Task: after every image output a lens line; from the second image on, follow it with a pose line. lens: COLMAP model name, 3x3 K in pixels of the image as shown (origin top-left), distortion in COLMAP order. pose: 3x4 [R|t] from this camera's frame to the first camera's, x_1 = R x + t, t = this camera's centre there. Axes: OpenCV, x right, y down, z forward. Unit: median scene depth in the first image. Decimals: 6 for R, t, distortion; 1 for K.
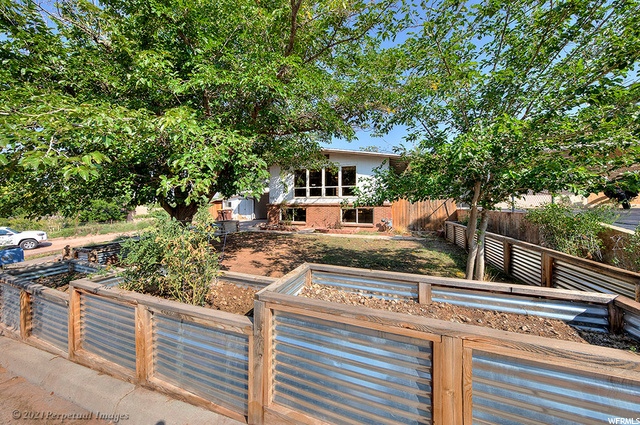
lens RADIAL K [[212.5, 0, 320.7], [0, 212.5, 210.5], [0, 0, 1]] dist [0.001617, -0.001302]
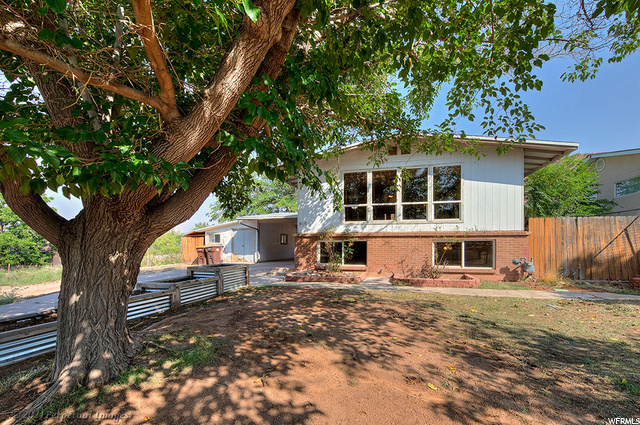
lens RADIAL K [[212.5, 0, 317.0], [0, 212.5, 247.6], [0, 0, 1]] dist [0.001617, -0.001302]
pose [[0.995048, -0.000897, 0.099395, -0.255755], [0.003090, 0.999755, -0.021915, 0.018303], [-0.099351, 0.022113, 0.994807, 0.448612]]
